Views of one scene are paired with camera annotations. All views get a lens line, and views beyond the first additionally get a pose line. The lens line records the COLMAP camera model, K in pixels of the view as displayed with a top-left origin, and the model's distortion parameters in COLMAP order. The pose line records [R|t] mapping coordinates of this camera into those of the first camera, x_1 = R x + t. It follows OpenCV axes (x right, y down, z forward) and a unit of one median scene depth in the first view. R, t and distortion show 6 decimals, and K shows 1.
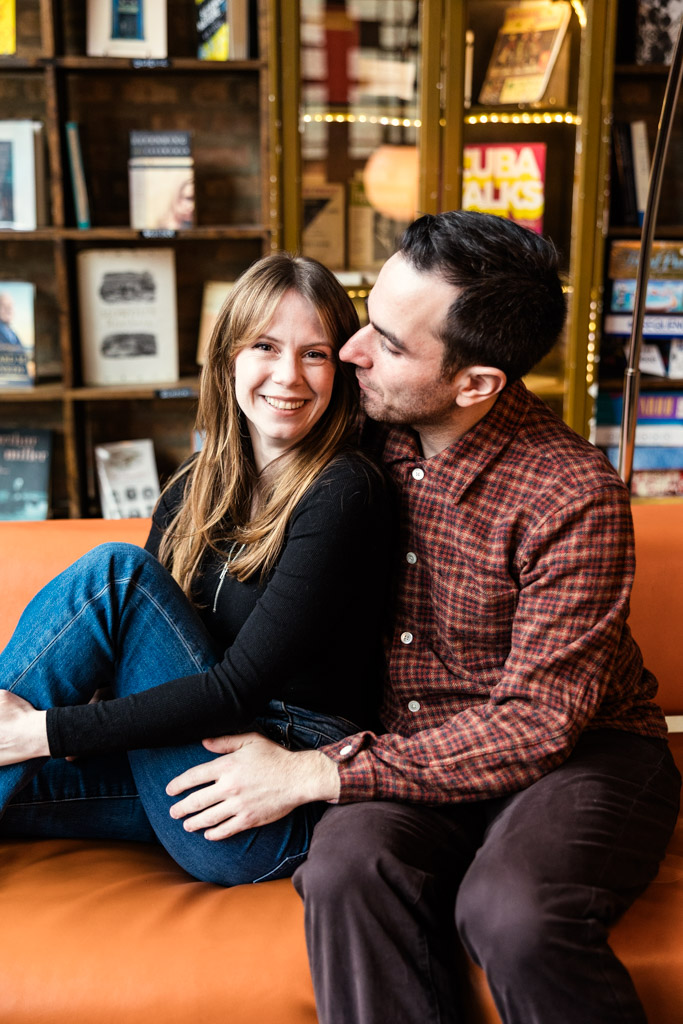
lens RADIAL K [[1186.6, 0, 341.5], [0, 1186.6, 512.0], [0, 0, 1]] dist [-0.086191, 0.247831]
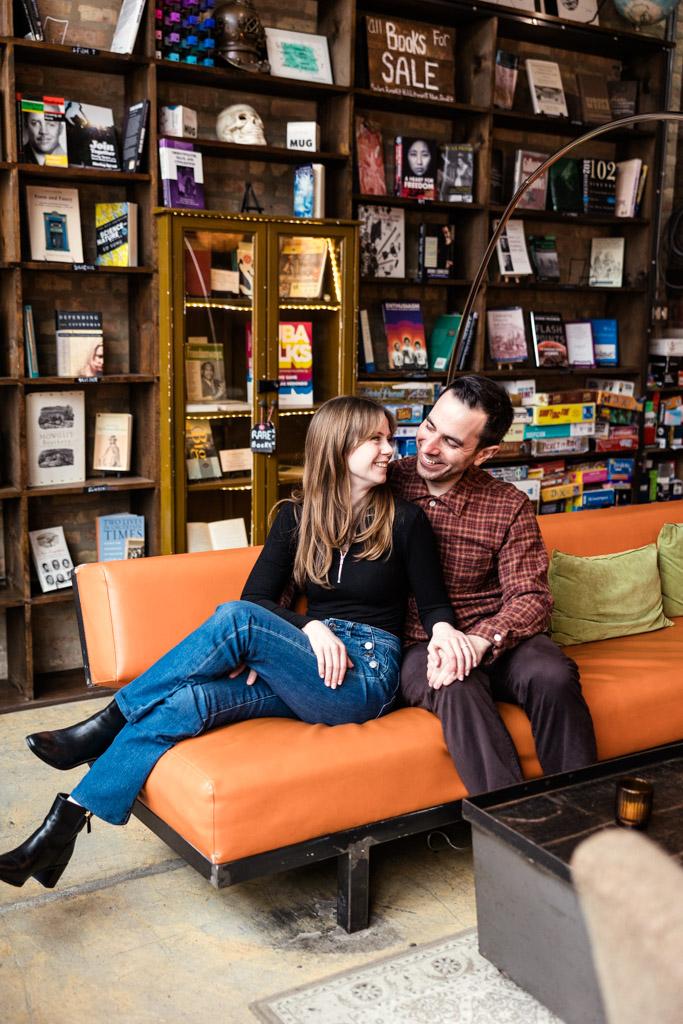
lens RADIAL K [[1134.6, 0, 341.5], [0, 1134.6, 512.0], [0, 0, 1]] dist [-0.001835, -0.001582]
pose [[0.892750, -0.062387, 0.446213, -0.502504], [0.103300, 0.992328, -0.067933, 0.052268], [-0.438551, 0.106741, 0.892345, -0.366505]]
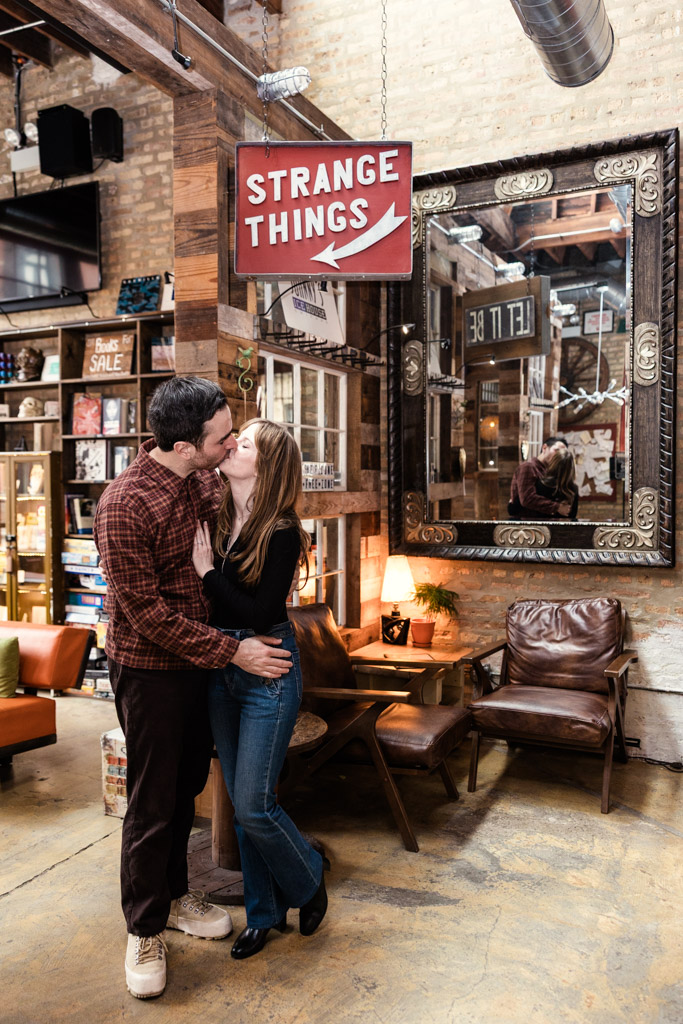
lens RADIAL K [[824.4, 0, 341.5], [0, 824.4, 512.0], [0, 0, 1]] dist [0.000479, 0.000088]
pose [[0.854604, 0.017202, -0.518996, 1.874230], [-0.137751, 0.971154, -0.194638, 0.003166], [0.500677, 0.237831, 0.832322, -0.346898]]
